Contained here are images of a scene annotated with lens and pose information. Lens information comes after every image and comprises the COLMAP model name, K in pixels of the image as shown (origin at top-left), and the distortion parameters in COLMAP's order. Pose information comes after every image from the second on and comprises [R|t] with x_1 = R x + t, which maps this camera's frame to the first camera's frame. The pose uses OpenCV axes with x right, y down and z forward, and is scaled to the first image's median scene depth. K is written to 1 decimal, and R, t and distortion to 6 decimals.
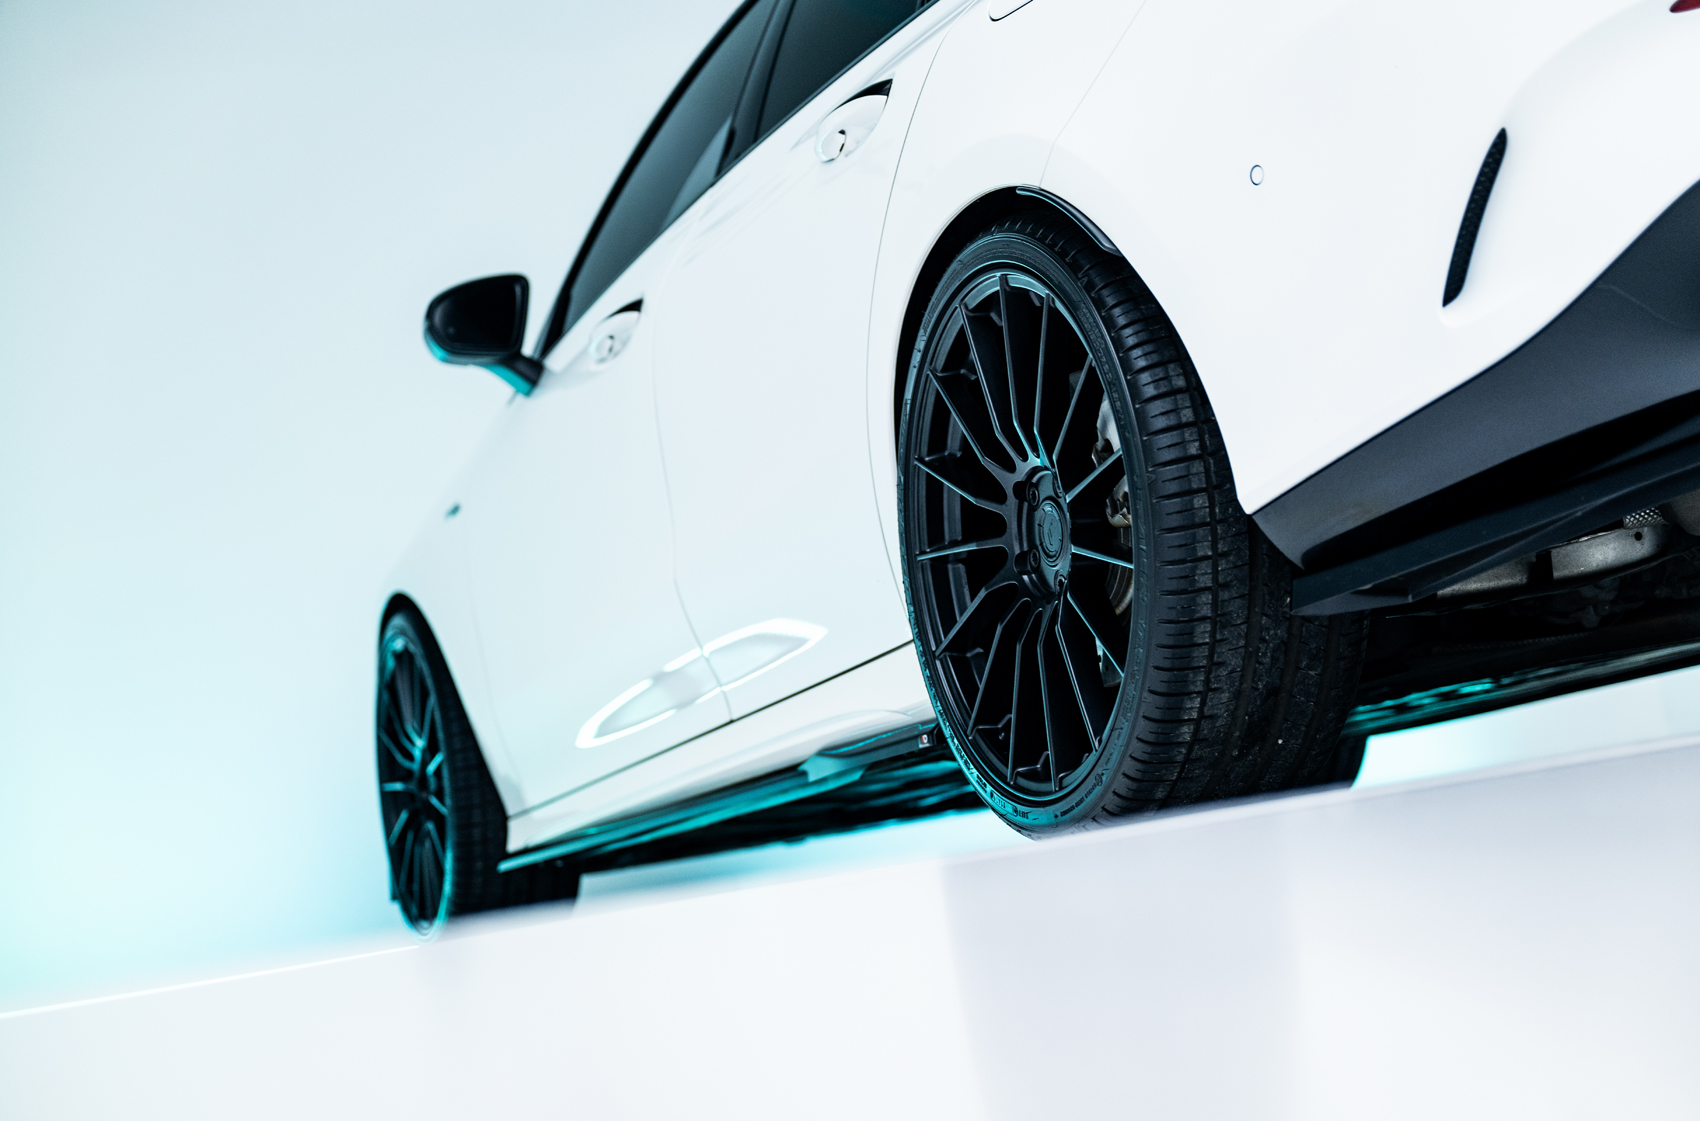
lens RADIAL K [[2936.6, 0, 851.1], [0, 2936.6, 558.1], [0, 0, 1]] dist [-0.006431, 0.000000]
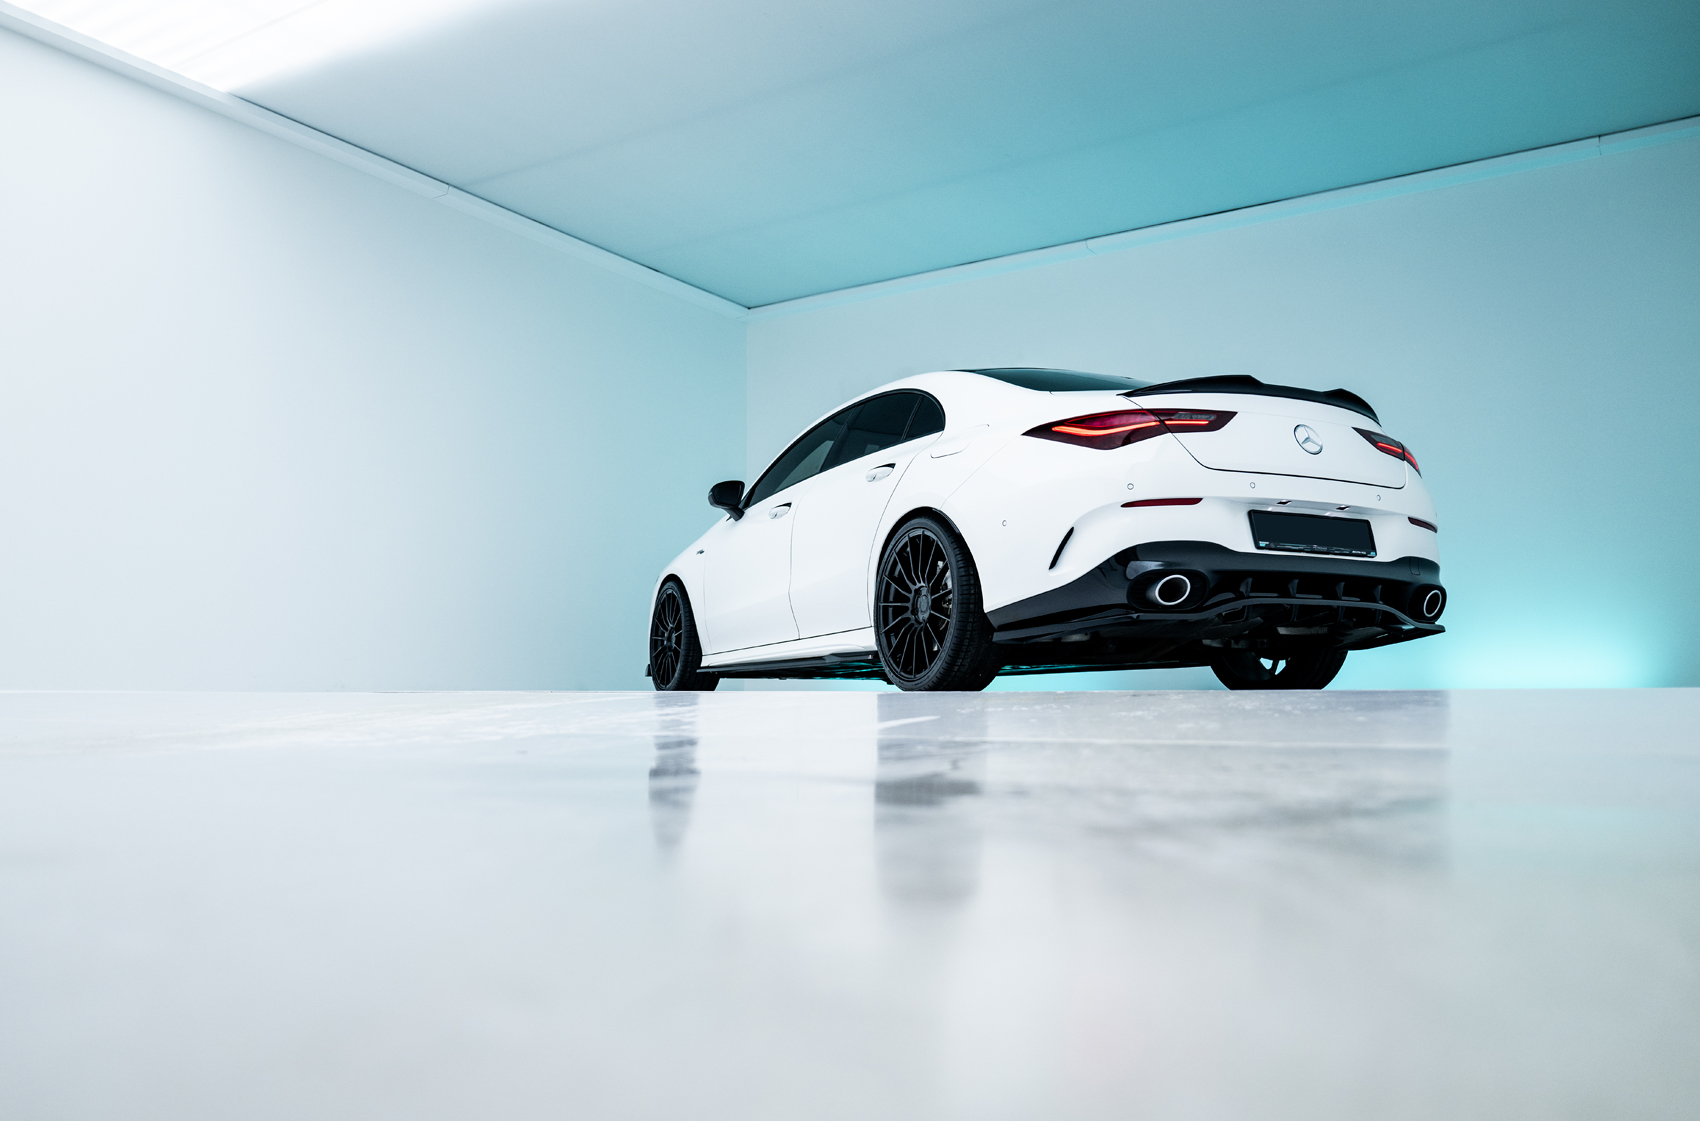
lens RADIAL K [[1251.4, 0, 828.1], [0, 1251.4, 549.5], [0, 0, 1]] dist [-0.011090, -0.002218]
pose [[0.982659, 0.172621, 0.067704, -0.153671], [-0.171569, 0.984946, -0.021091, -0.022532], [-0.070325, 0.009109, 0.997483, -0.471730]]
